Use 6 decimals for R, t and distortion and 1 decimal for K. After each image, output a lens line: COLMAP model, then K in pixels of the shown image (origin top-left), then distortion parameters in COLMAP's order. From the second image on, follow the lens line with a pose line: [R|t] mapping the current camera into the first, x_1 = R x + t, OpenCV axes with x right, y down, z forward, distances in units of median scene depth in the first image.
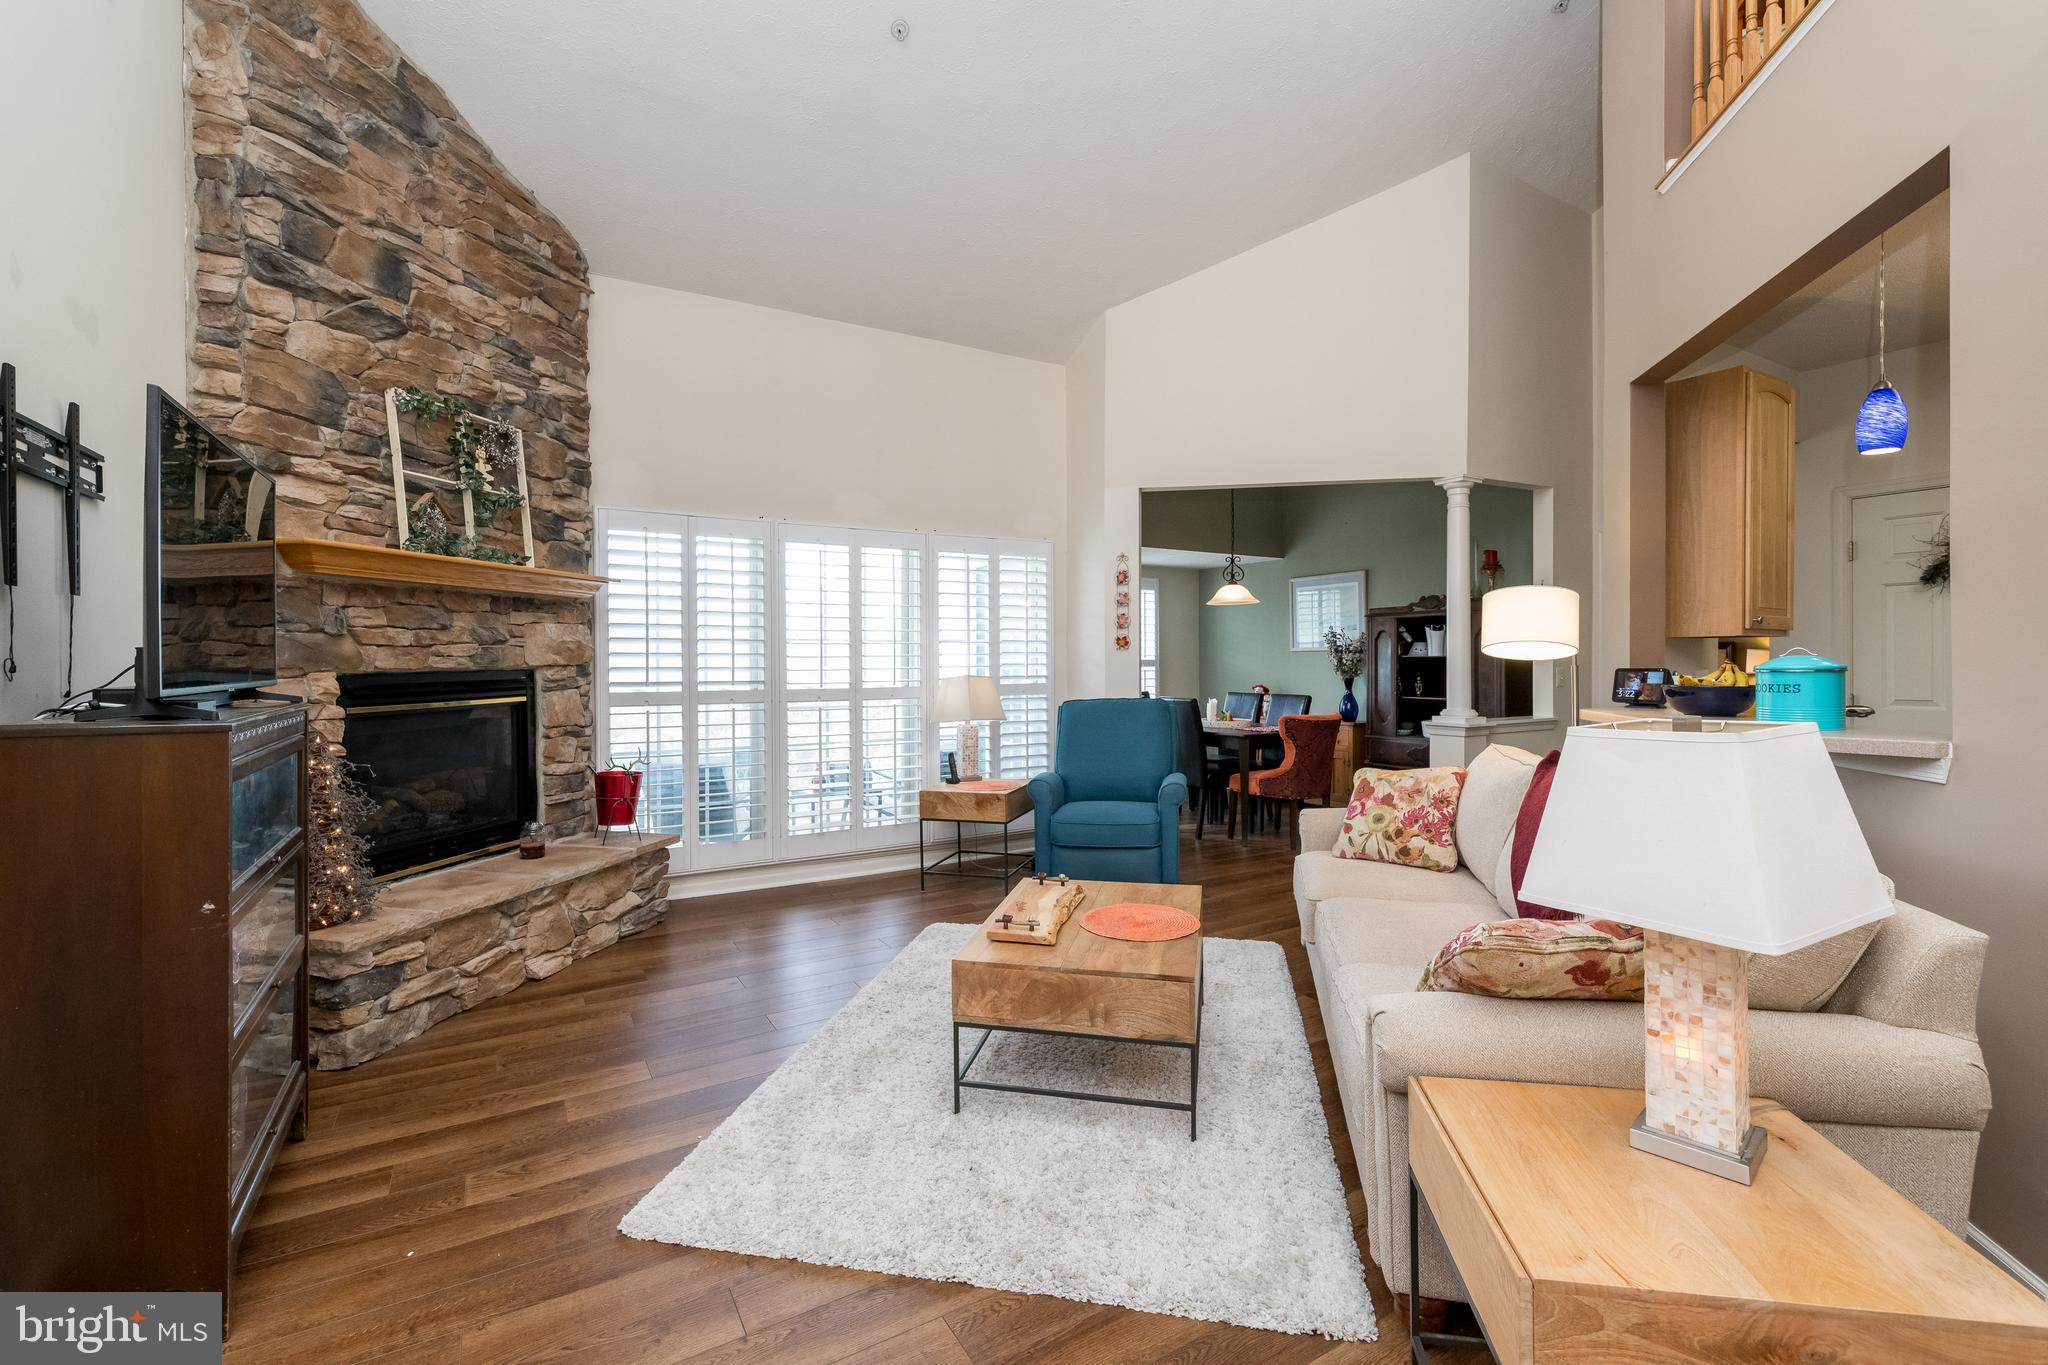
lens RADIAL K [[877.2, 0, 1022.7], [0, 877.2, 667.7], [0, 0, 1]] dist [0.006504, -0.001242]
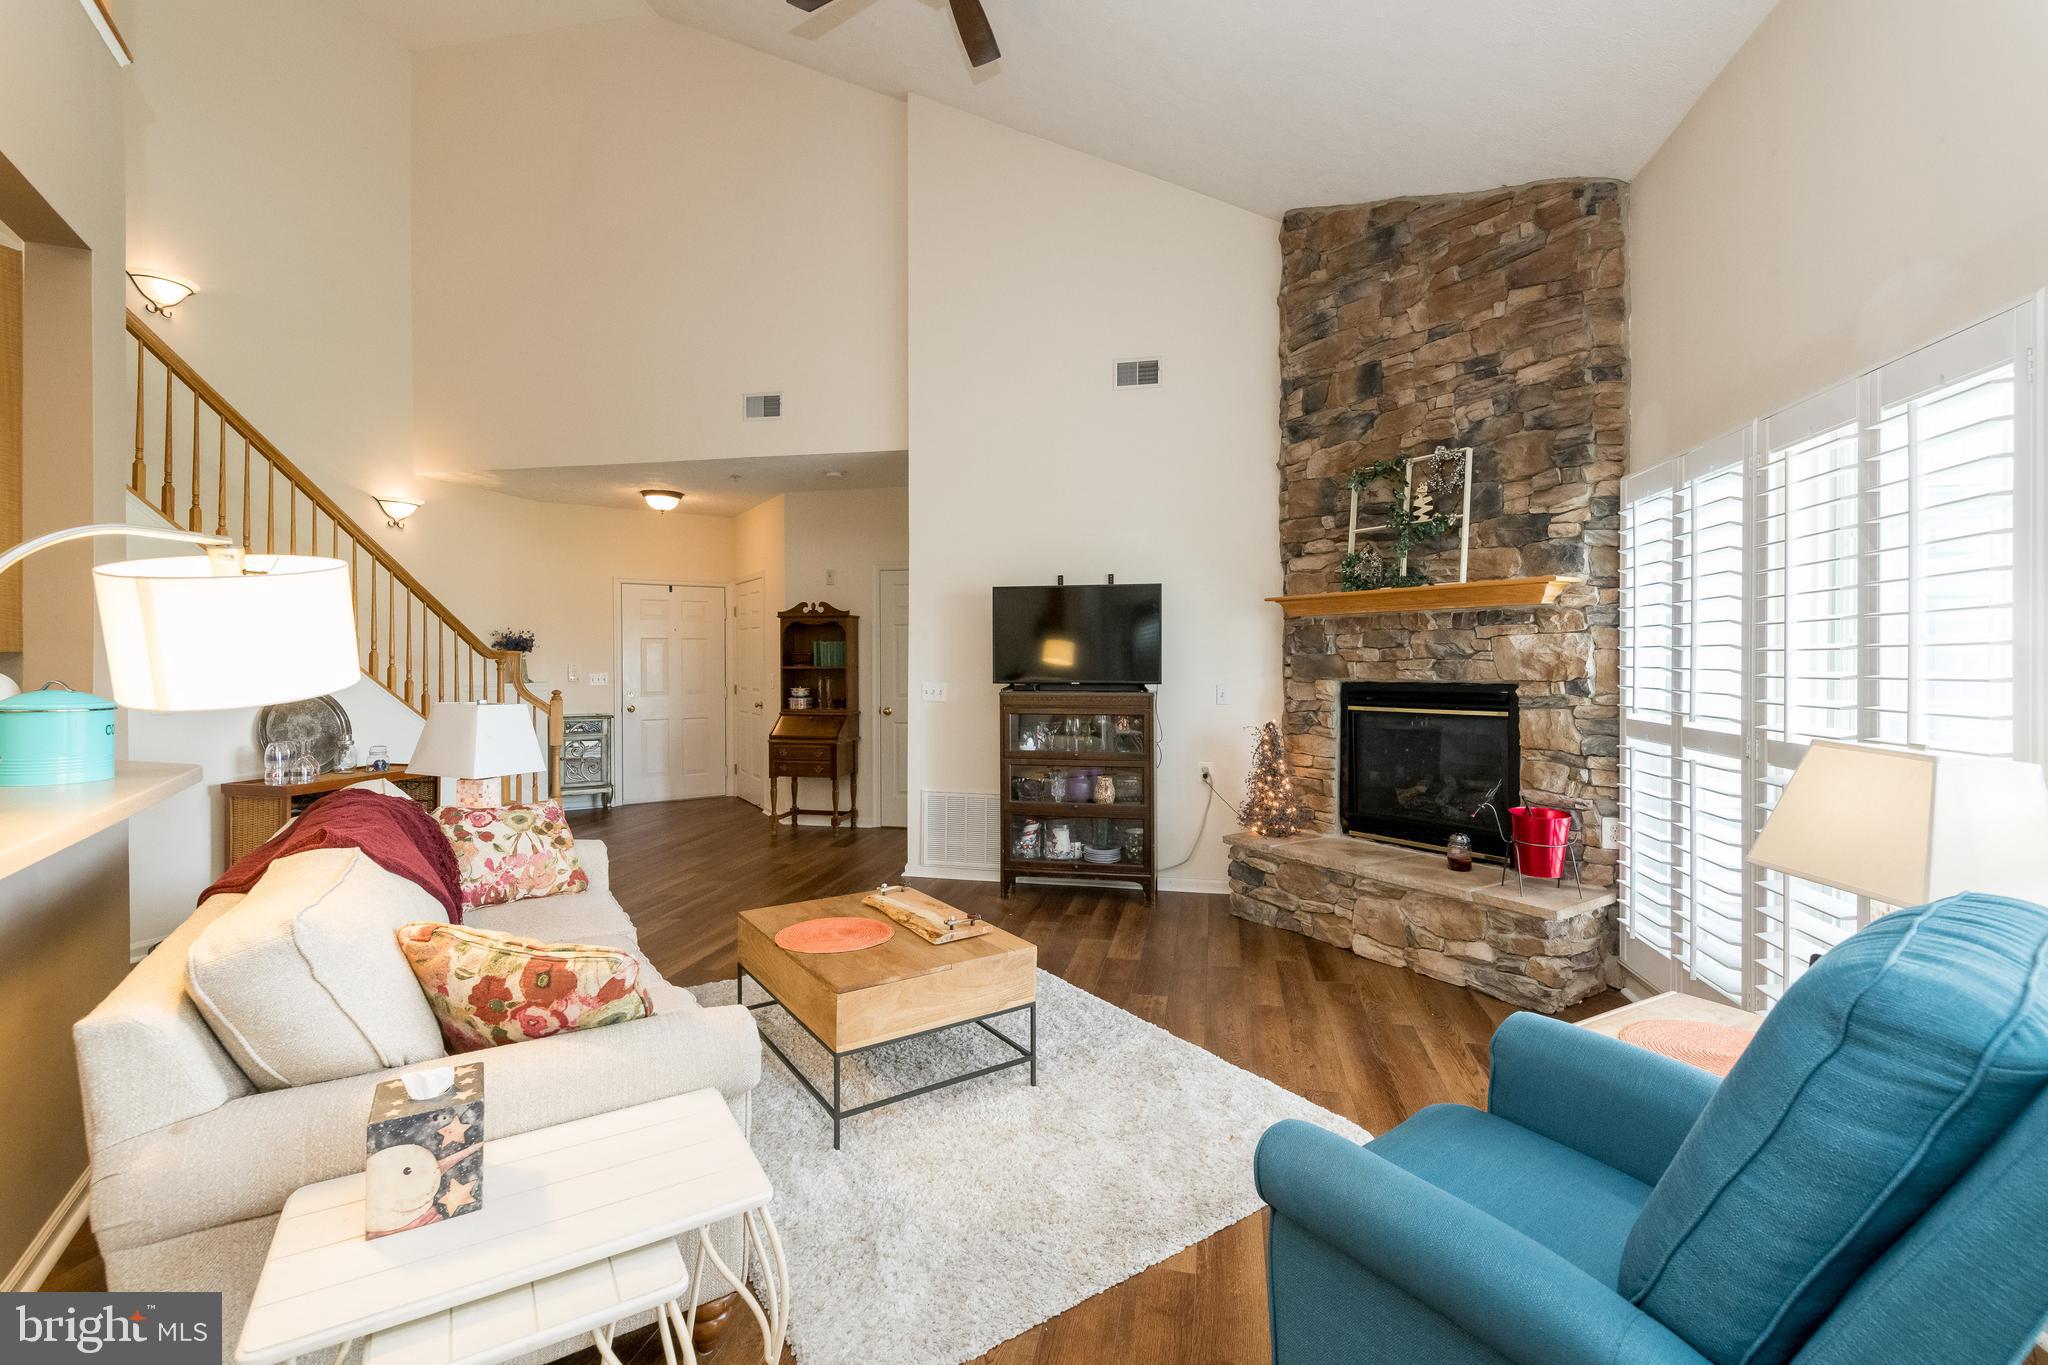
lens RADIAL K [[877.2, 0, 1016.3], [0, 877.2, 668.0], [0, 0, 1]] dist [0.006504, -0.001242]
pose [[-0.686624, 0.001936, -0.727011, 0.531702], [-0.008749, 0.999902, 0.010925, -0.022387], [0.726960, 0.013862, -0.686539, 1.341704]]
